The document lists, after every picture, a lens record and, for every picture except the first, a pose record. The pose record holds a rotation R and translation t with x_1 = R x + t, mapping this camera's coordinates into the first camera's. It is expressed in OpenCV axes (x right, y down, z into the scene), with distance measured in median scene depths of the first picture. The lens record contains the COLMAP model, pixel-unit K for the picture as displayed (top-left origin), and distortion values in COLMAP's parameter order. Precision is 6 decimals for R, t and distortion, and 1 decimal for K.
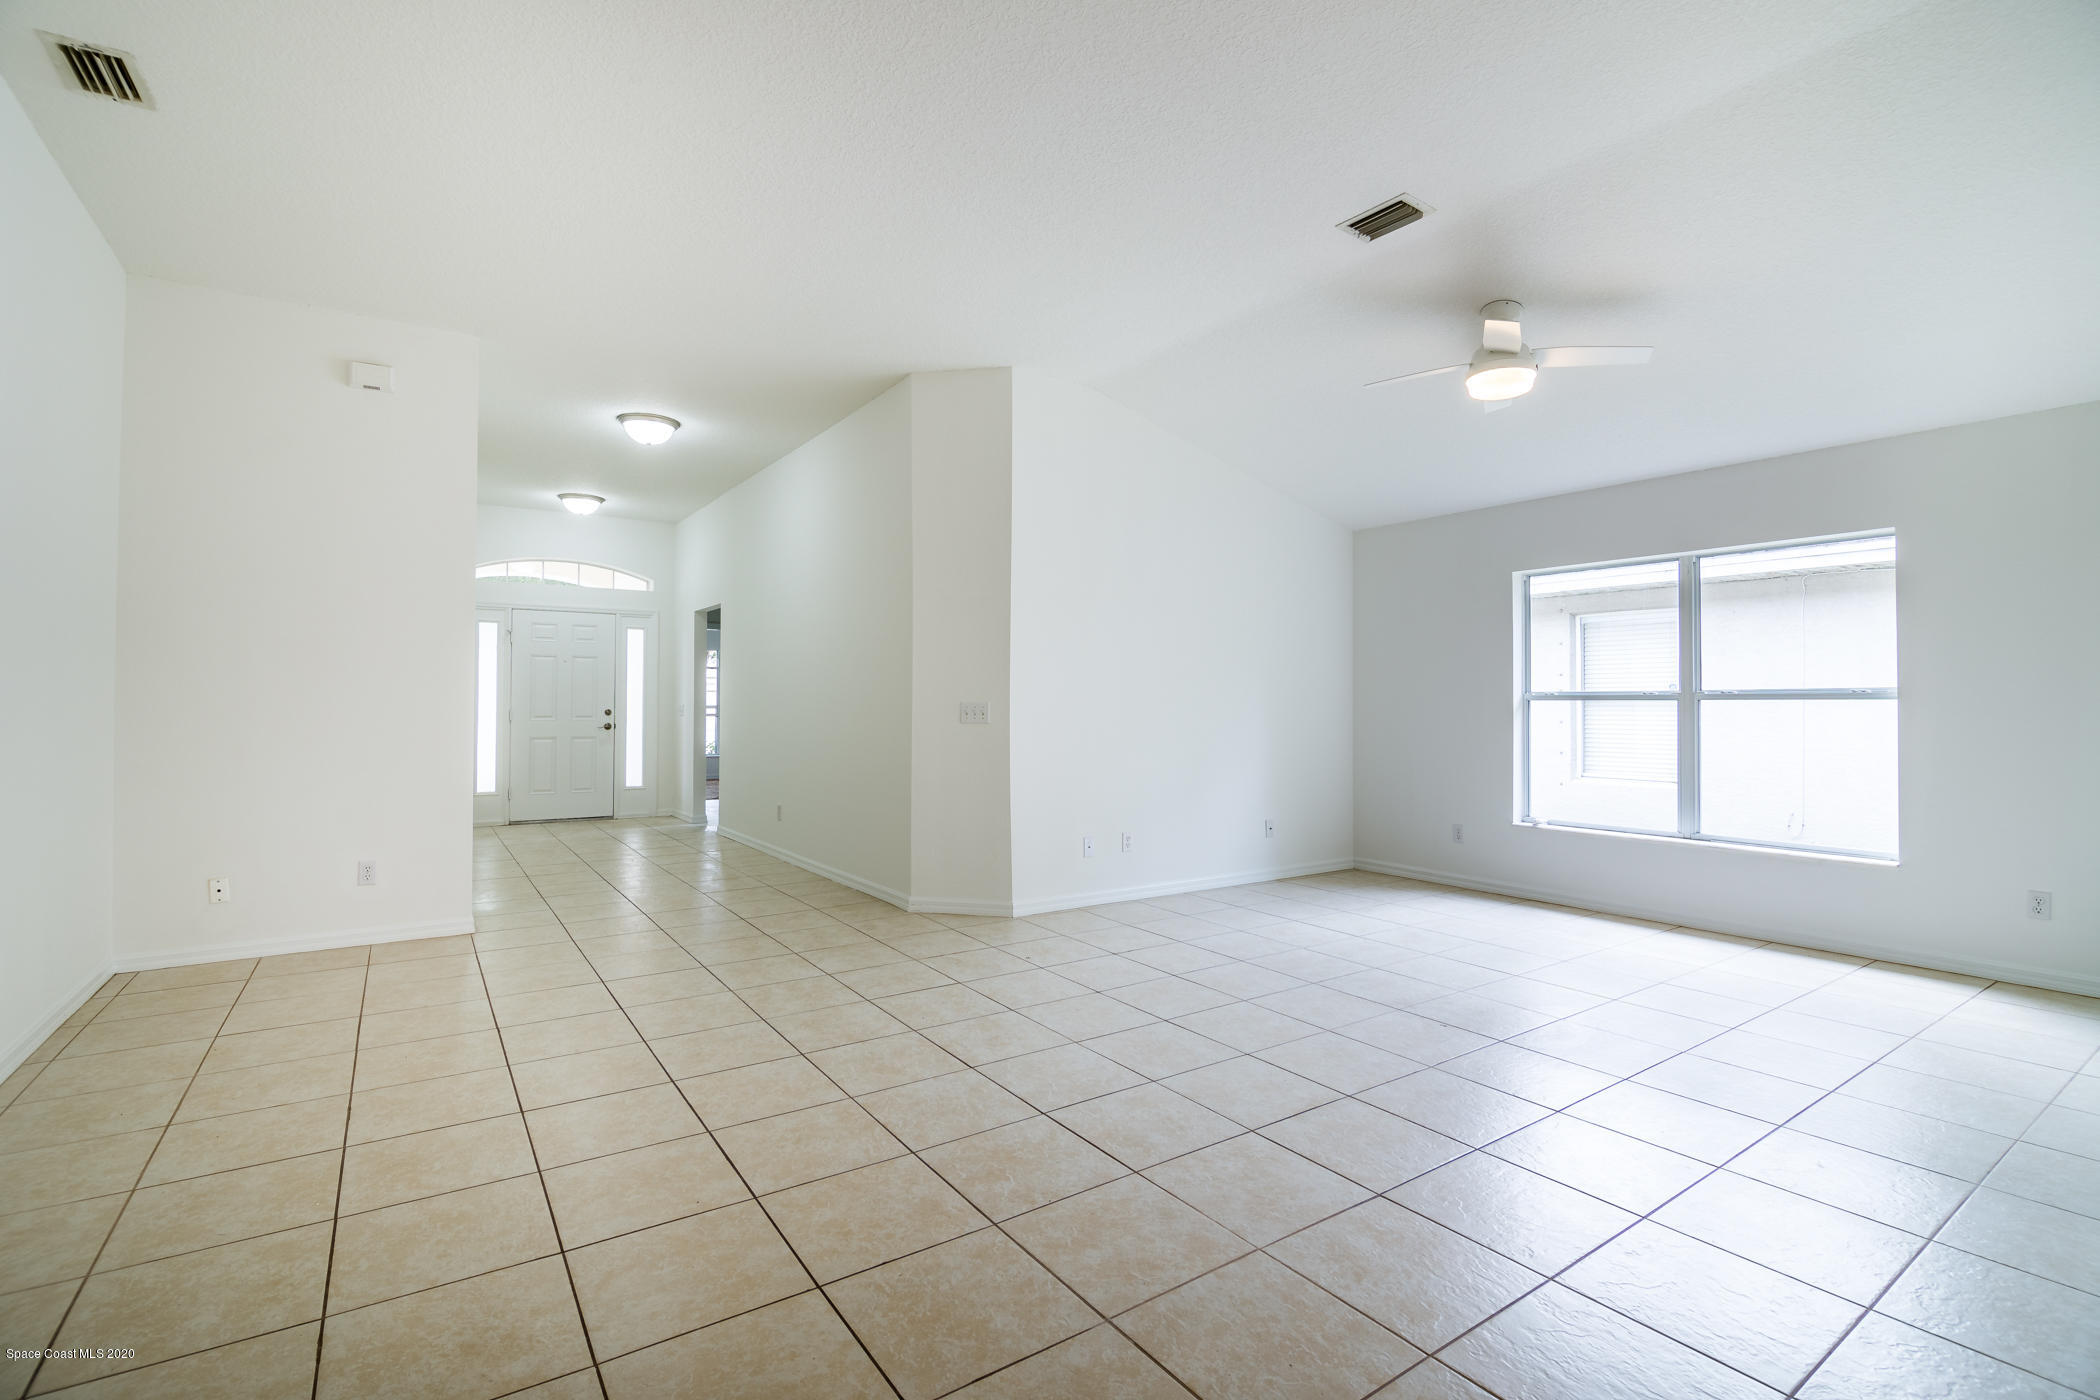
lens RADIAL K [[987.1, 0, 1026.1], [0, 987.1, 690.2], [0, 0, 1]] dist [-0.003654, -0.000978]
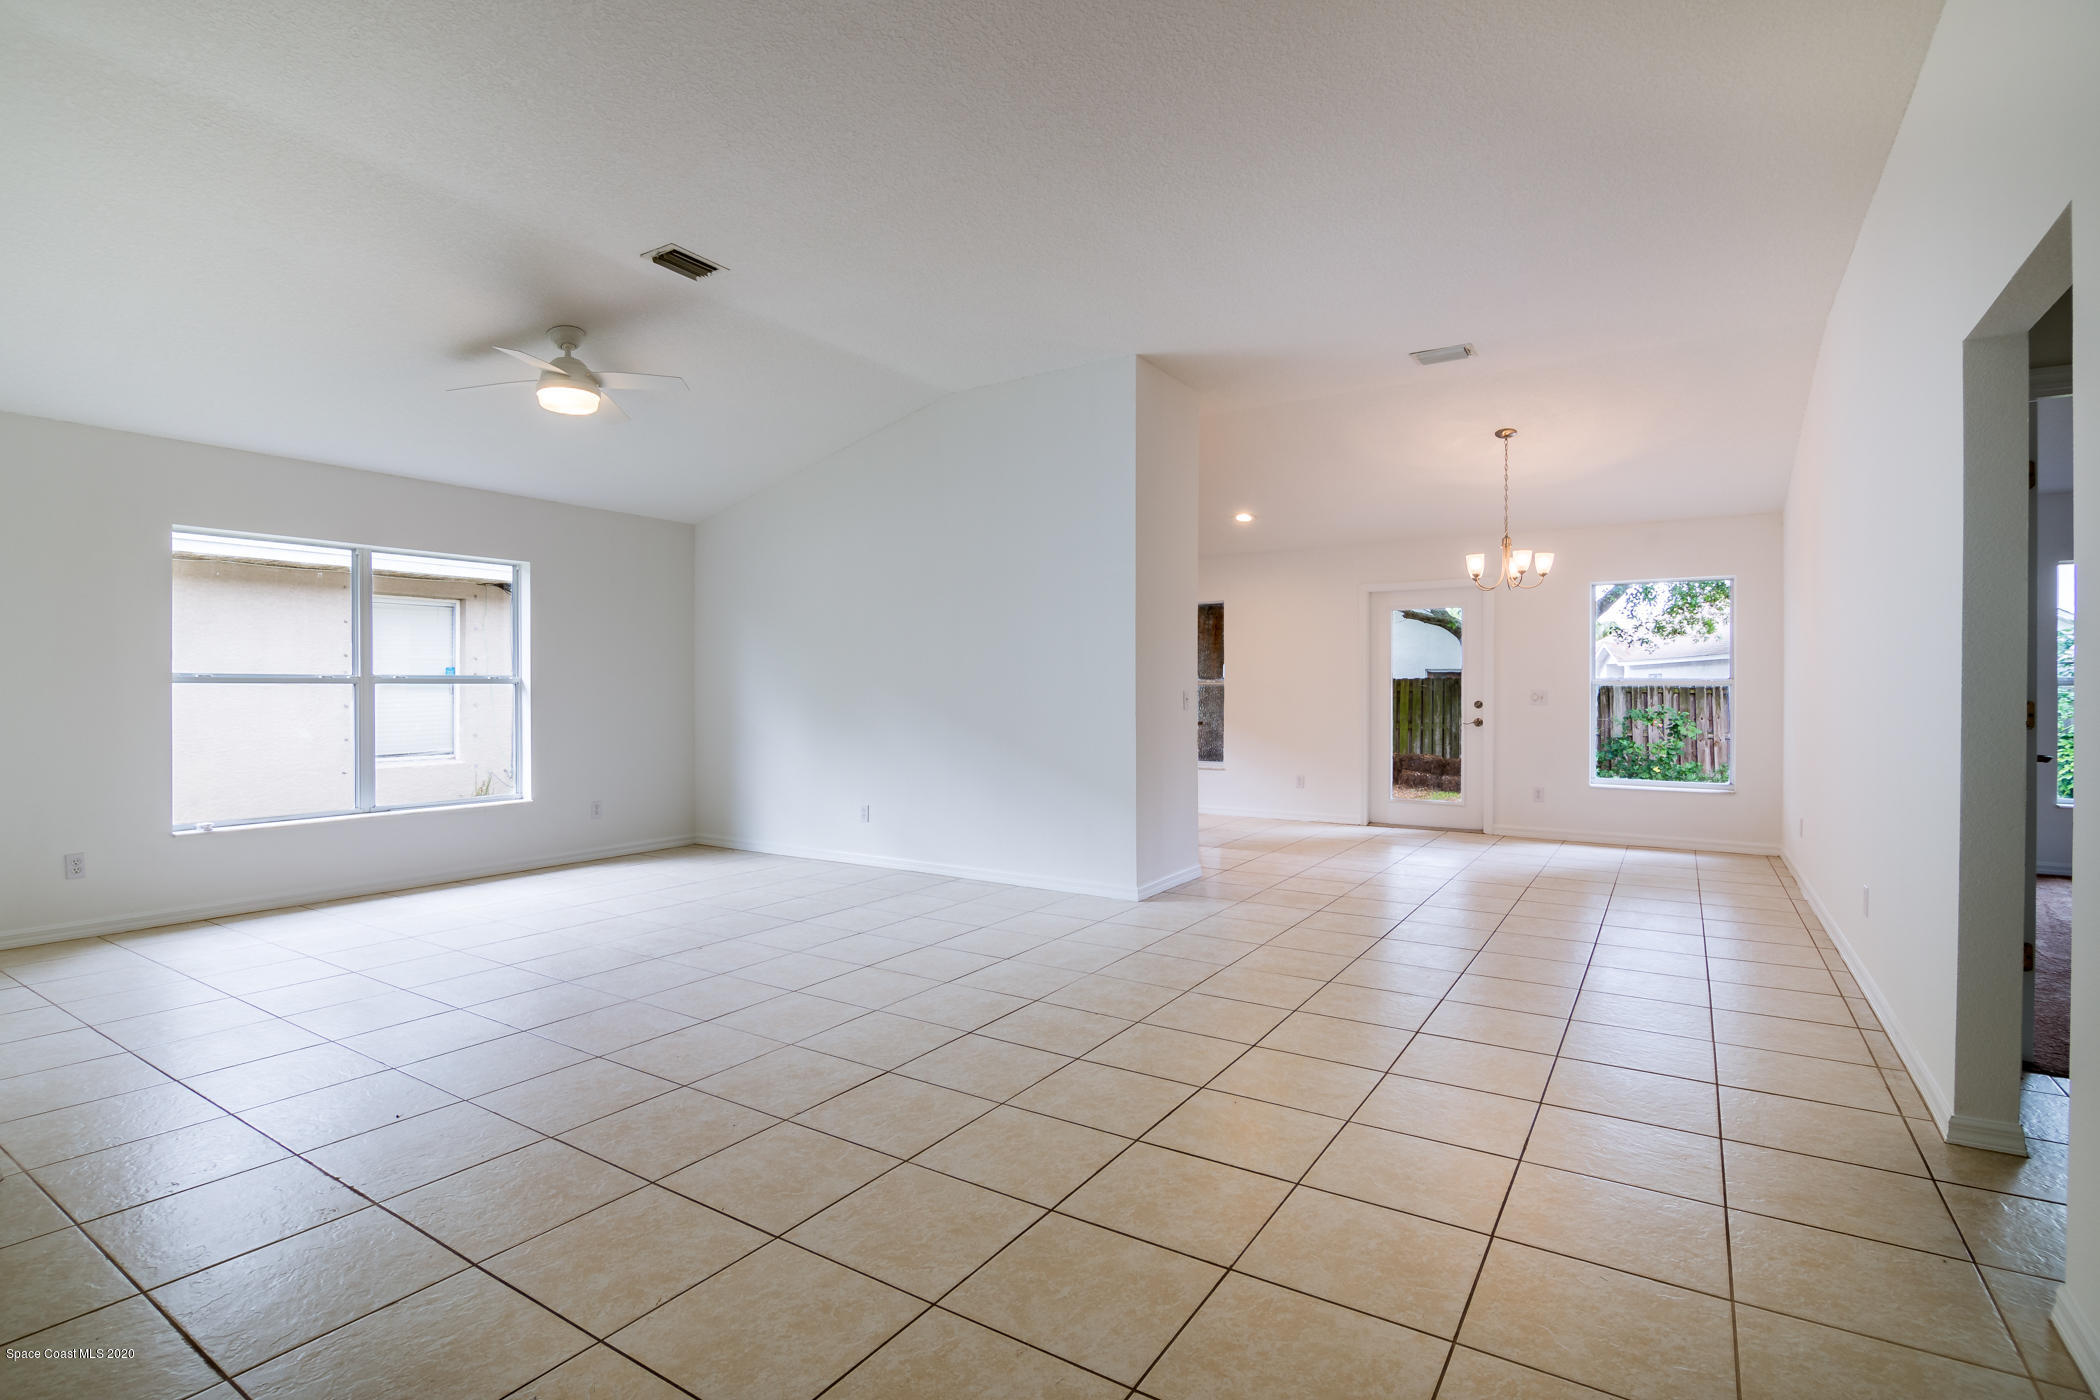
lens RADIAL K [[987.1, 0, 1026.1], [0, 987.1, 690.2], [0, 0, 1]] dist [-0.003654, -0.000978]
pose [[-0.408043, -0.001799, 0.912961, -0.608007], [-0.014634, 0.999882, -0.004571, 0.011235], [-0.912845, -0.015225, -0.408022, 0.793544]]
